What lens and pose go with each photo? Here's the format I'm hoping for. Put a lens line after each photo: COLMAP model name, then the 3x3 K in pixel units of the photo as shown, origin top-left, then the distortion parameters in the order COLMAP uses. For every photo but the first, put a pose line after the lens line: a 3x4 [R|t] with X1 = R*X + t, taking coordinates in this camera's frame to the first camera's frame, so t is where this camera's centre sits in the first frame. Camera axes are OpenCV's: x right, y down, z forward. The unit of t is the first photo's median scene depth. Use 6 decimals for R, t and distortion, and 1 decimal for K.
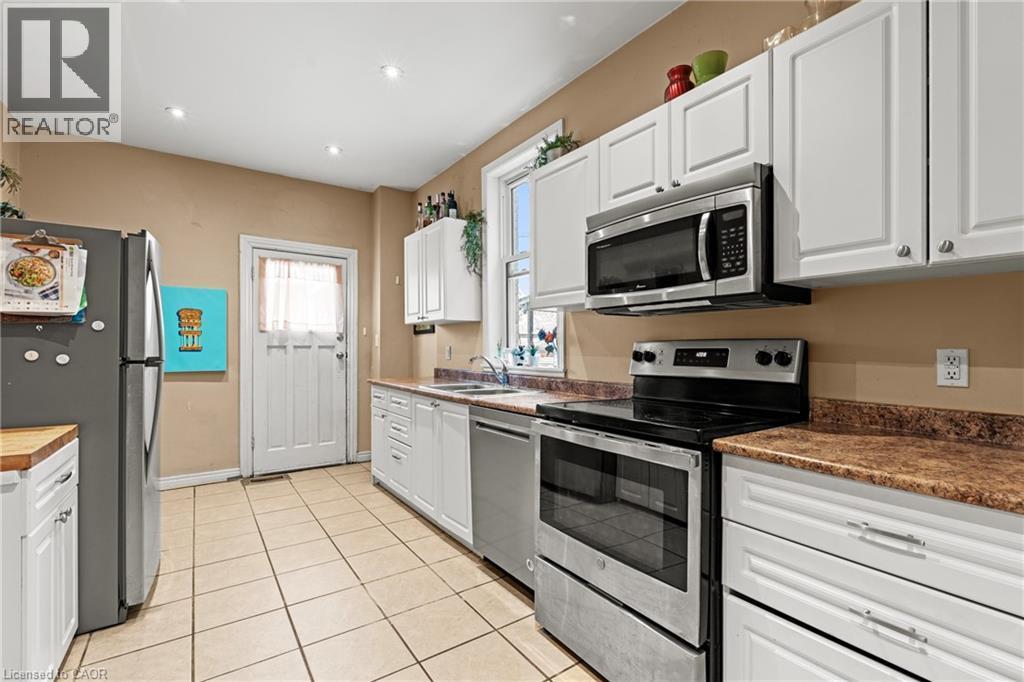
lens RADIAL K [[457.0, 0, 512.5], [0, 457.0, 346.5], [0, 0, 1]] dist [-0.002770, 0.000732]
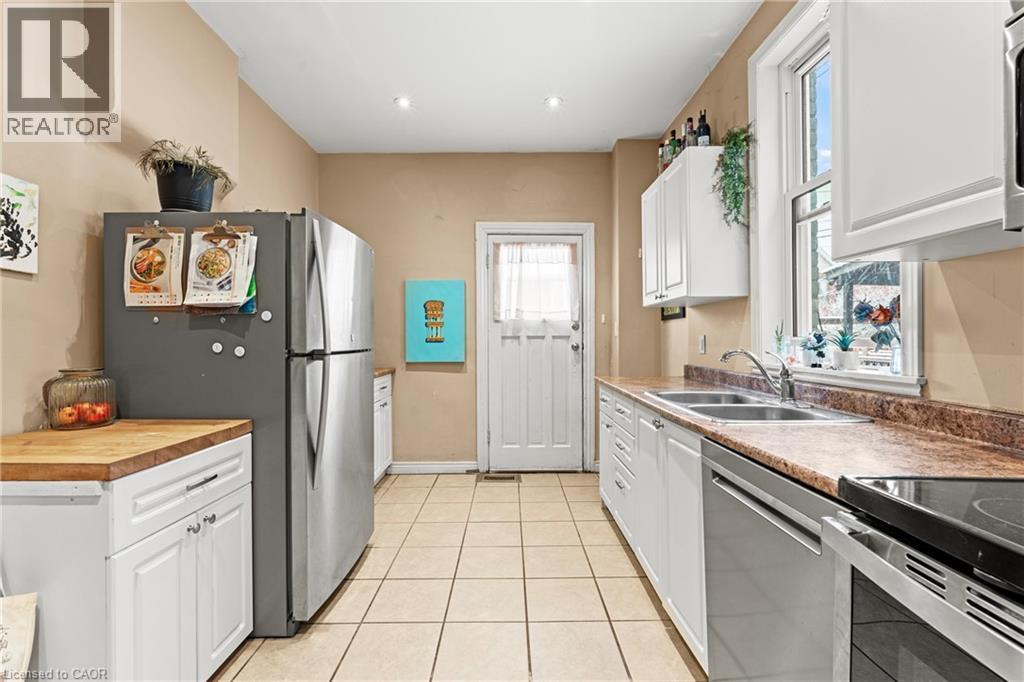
lens RADIAL K [[457.0, 0, 515.4], [0, 457.0, 342.1], [0, 0, 1]] dist [-0.002770, 0.000732]
pose [[0.826859, -0.000348, -0.562409, 0.023431], [0.007138, 0.999926, 0.009875, 0.001220], [0.562364, -0.012179, 0.826800, 0.278424]]
